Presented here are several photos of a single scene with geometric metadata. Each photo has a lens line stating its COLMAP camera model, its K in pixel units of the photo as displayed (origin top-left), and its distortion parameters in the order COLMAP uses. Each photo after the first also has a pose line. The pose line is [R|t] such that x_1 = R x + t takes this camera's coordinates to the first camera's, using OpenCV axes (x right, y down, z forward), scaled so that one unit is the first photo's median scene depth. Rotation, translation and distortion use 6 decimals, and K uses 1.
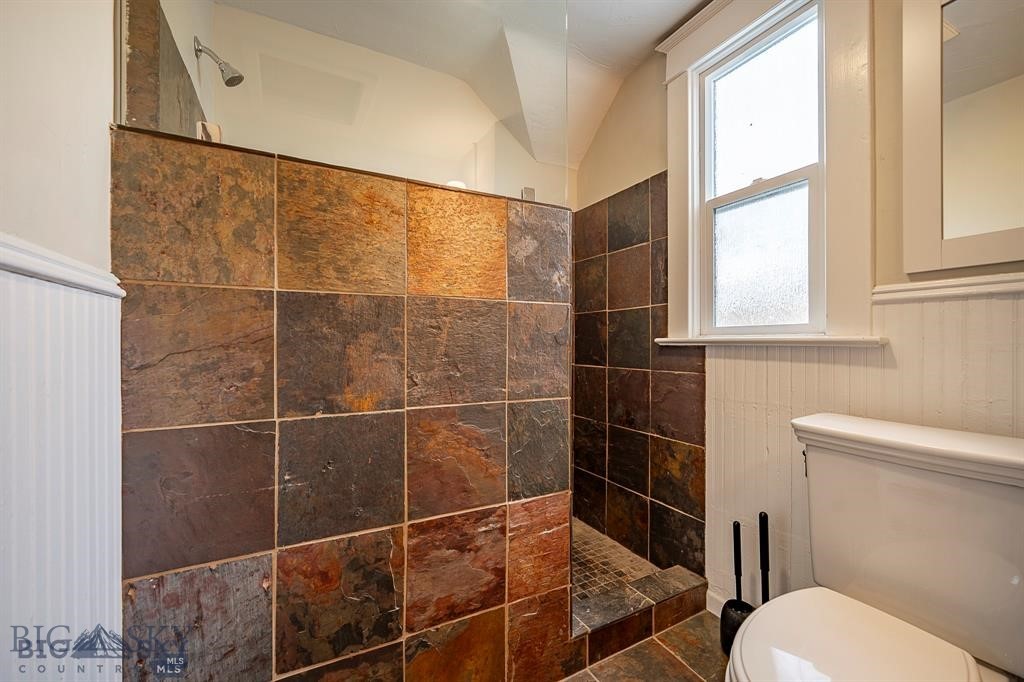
lens RADIAL K [[421.7, 0, 518.0], [0, 421.7, 342.8], [0, 0, 1]] dist [0.000203, -0.000686]
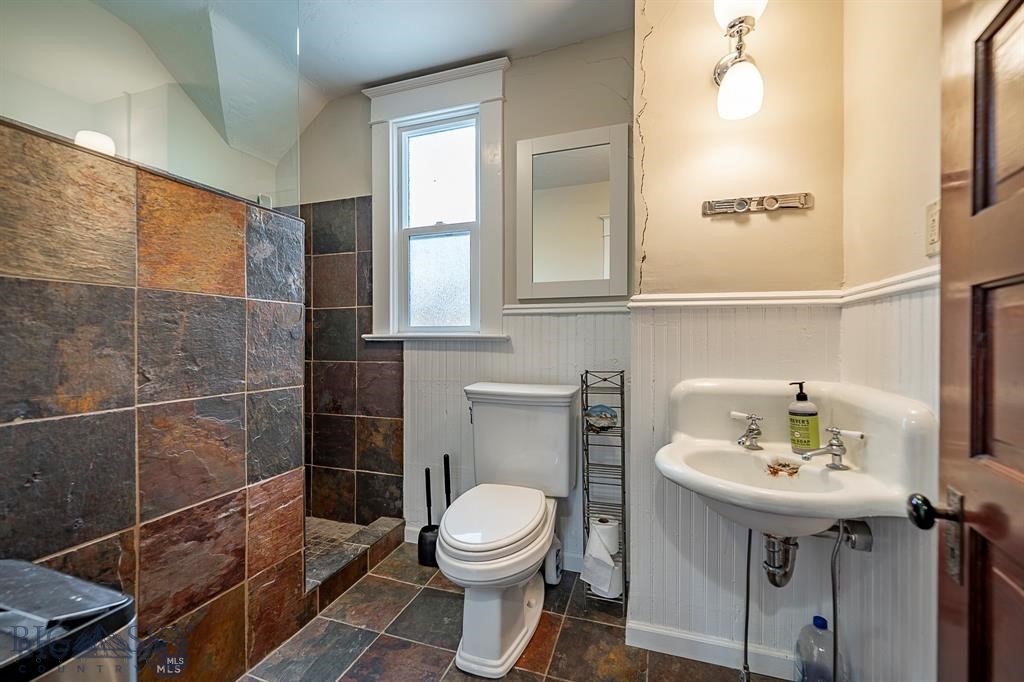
lens RADIAL K [[421.7, 0, 513.9], [0, 421.7, 341.4], [0, 0, 1]] dist [0.000203, -0.000686]
pose [[0.733485, -0.002043, 0.679702, -0.251091], [-0.001828, 0.999986, 0.004979, 0.002955], [-0.679703, -0.004895, 0.733471, -0.245441]]
